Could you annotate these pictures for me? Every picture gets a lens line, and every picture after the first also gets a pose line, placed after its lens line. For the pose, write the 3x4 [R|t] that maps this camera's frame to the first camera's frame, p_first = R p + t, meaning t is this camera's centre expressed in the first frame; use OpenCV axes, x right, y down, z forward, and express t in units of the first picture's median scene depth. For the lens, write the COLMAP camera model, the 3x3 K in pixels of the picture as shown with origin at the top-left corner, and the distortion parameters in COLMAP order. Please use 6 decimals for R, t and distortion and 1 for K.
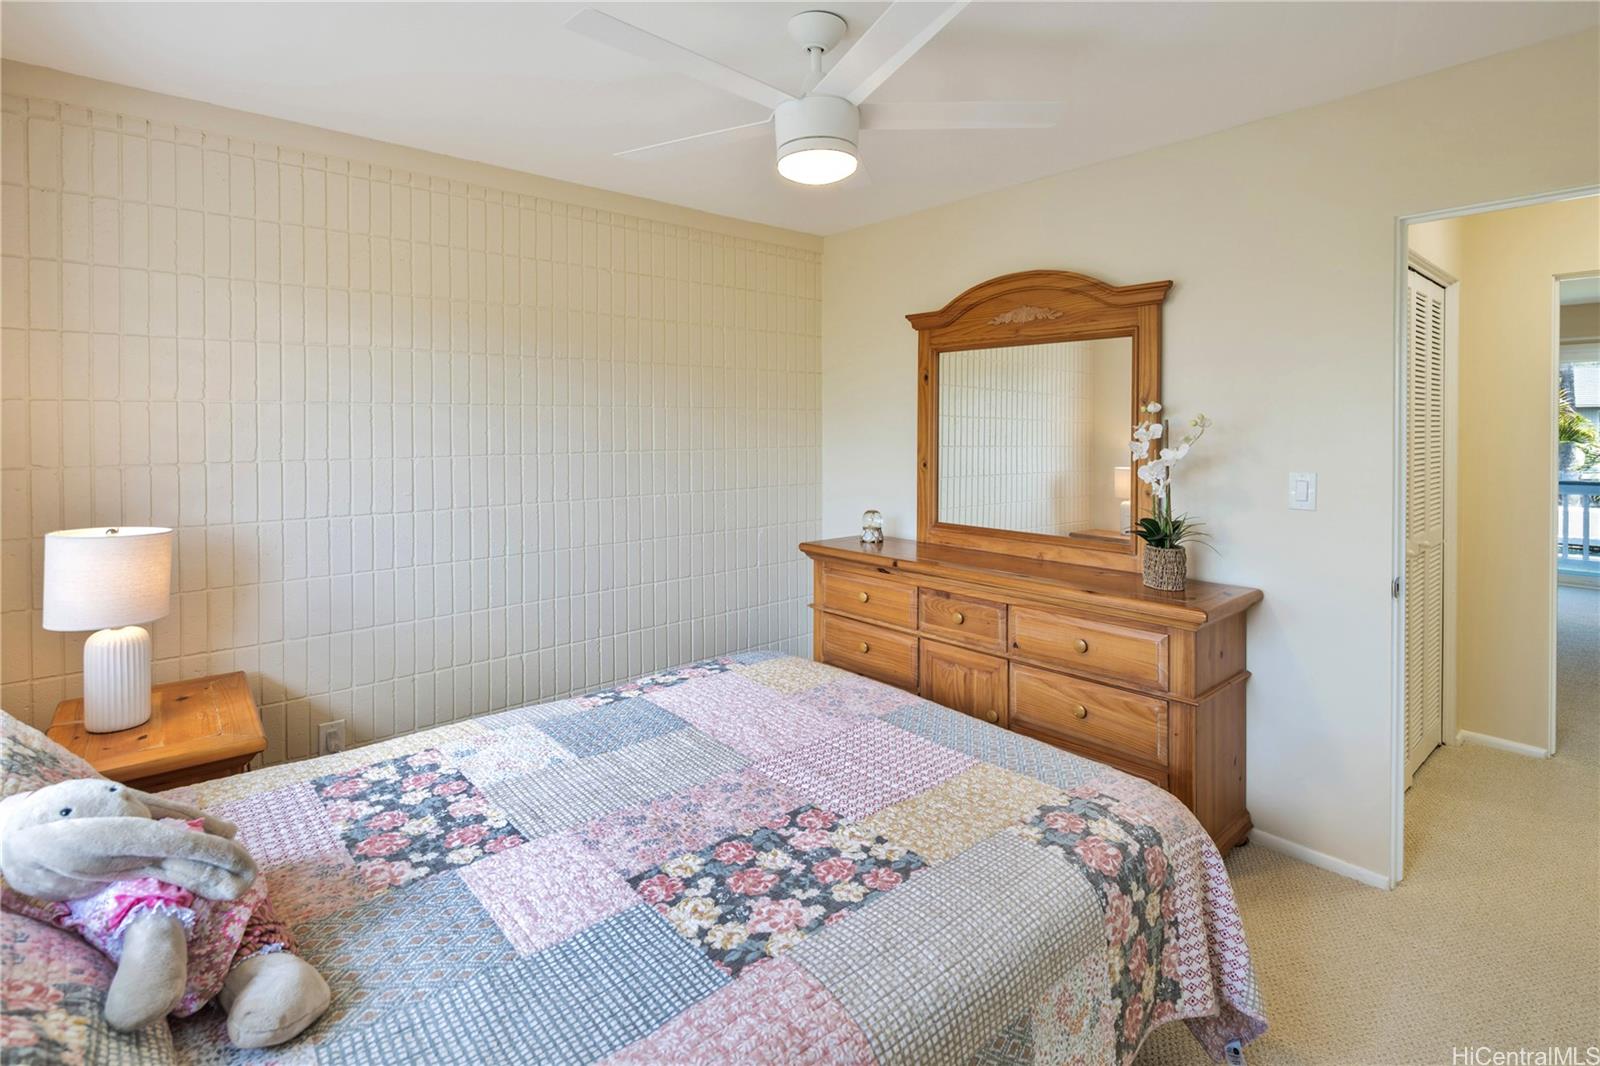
lens RADIAL K [[774.8, 0, 797.7], [0, 774.8, 434.2], [0, 0, 1]] dist [0.000843, 0.000072]
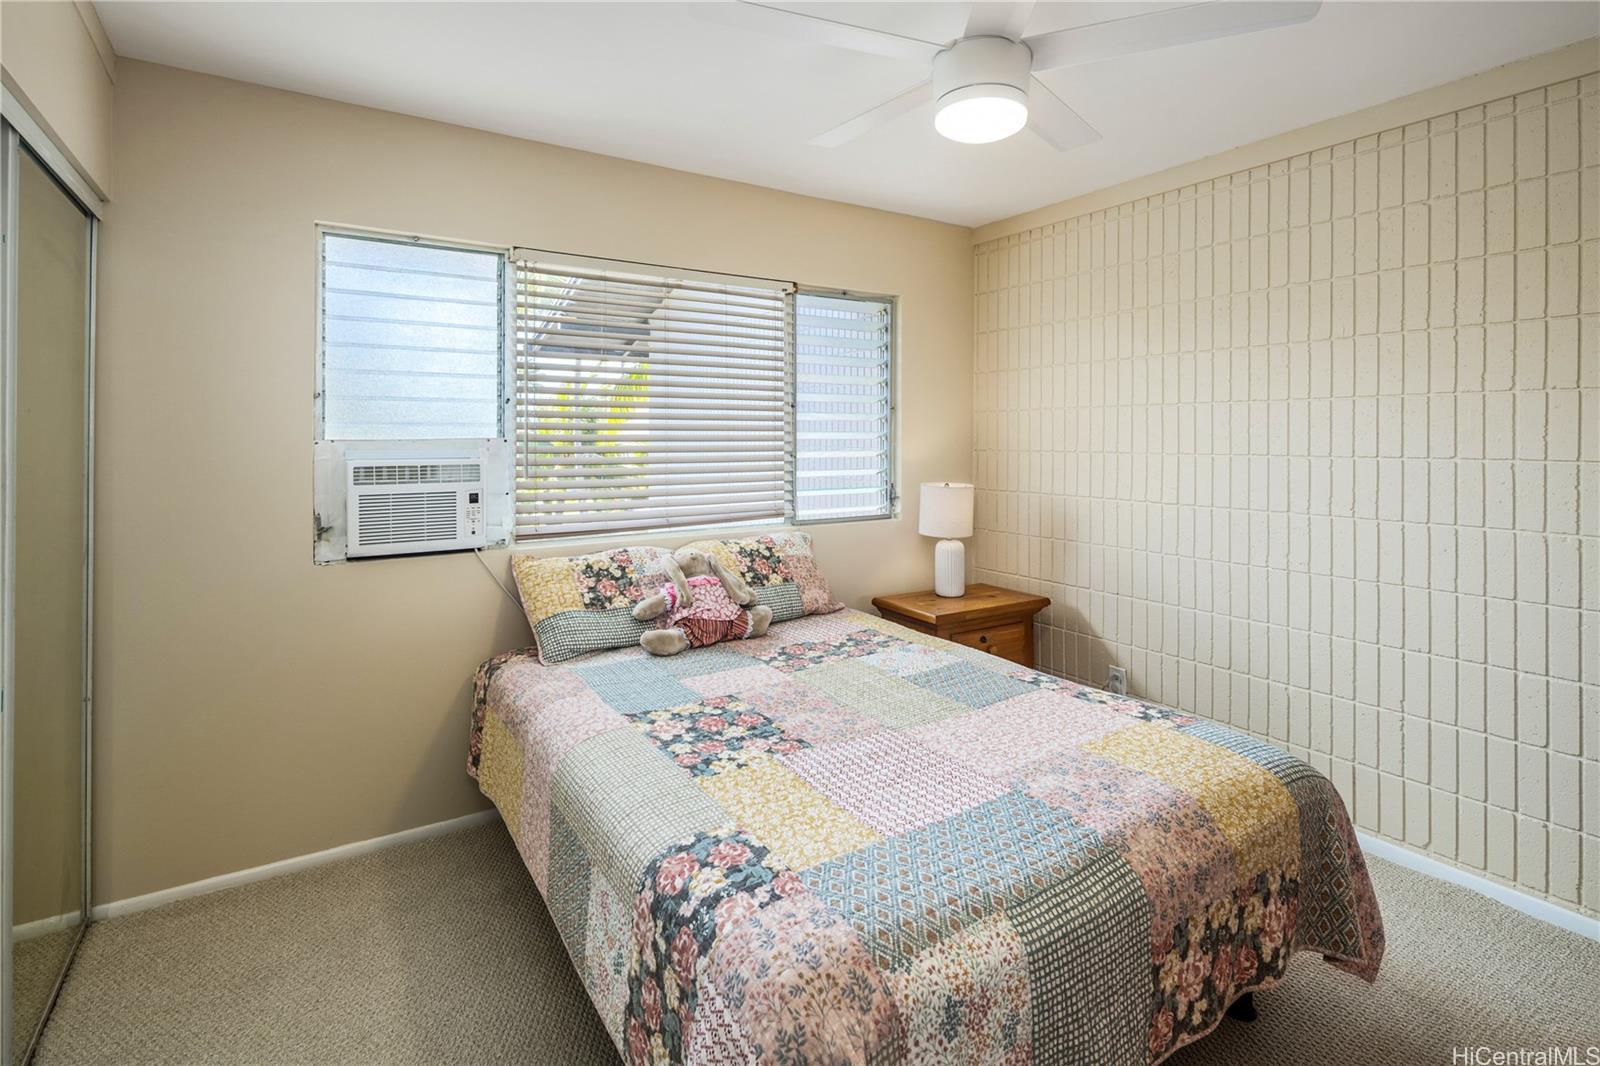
lens RADIAL K [[774.8, 0, 797.7], [0, 774.8, 434.2], [0, 0, 1]] dist [0.000843, 0.000072]
pose [[-0.148442, -0.002377, -0.988918, 1.244424], [-0.010672, 0.999943, -0.000802, 0.020175], [0.988863, 0.010435, -0.148459, 1.237820]]
